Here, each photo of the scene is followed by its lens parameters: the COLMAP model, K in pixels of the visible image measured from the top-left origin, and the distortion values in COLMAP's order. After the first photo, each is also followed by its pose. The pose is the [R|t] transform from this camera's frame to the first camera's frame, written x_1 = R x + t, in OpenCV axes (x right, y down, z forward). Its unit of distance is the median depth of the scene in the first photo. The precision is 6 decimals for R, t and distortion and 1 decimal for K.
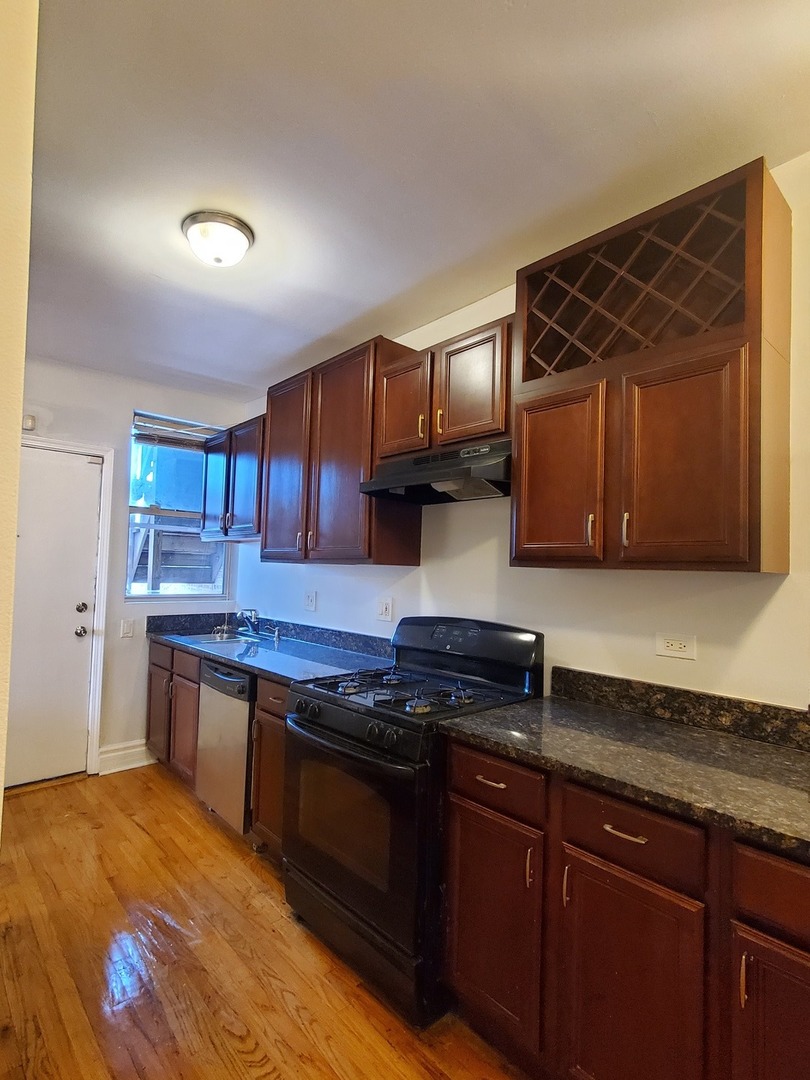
lens RADIAL K [[544.2, 0, 405.2], [0, 544.2, 551.9], [0, 0, 1]] dist [0.000107, 0.000222]
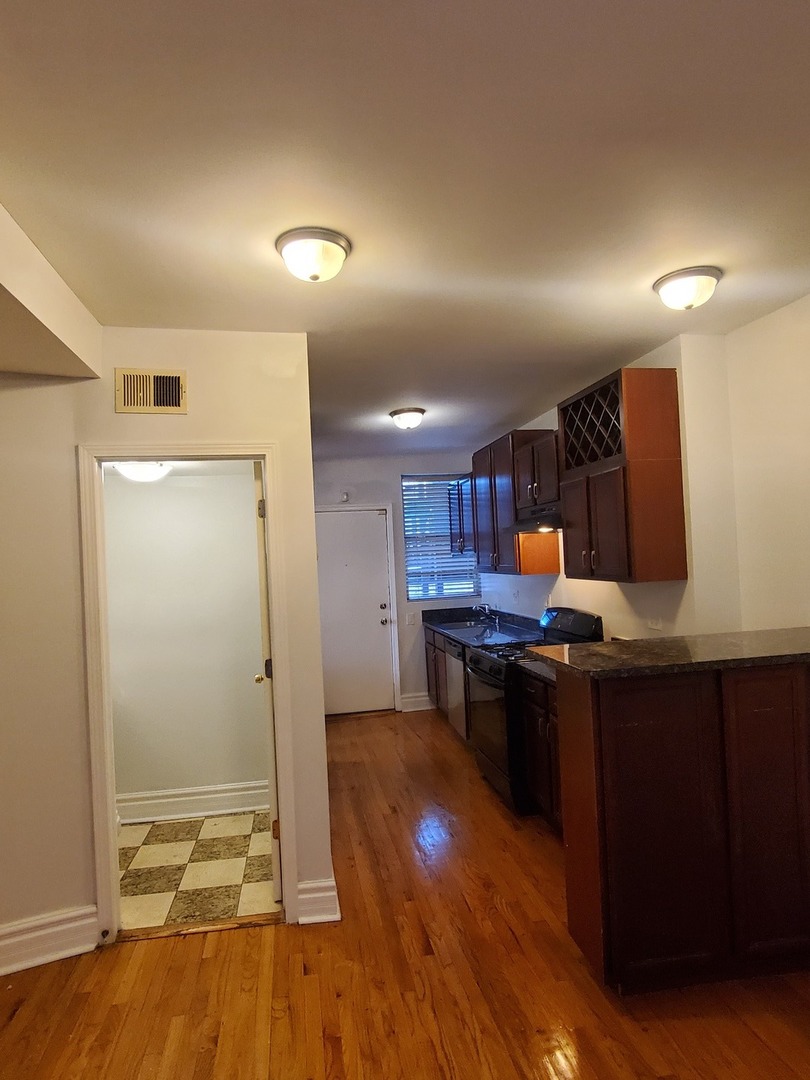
lens RADIAL K [[738.9, 0, 400.2], [0, 738.9, 537.0], [0, 0, 1]] dist [-0.000078, 0.000482]
pose [[0.830248, -0.077793, -0.551939, 0.676833], [0.093584, 0.995611, 0.000446, -0.098834], [0.549482, -0.052023, 0.833885, -0.788464]]
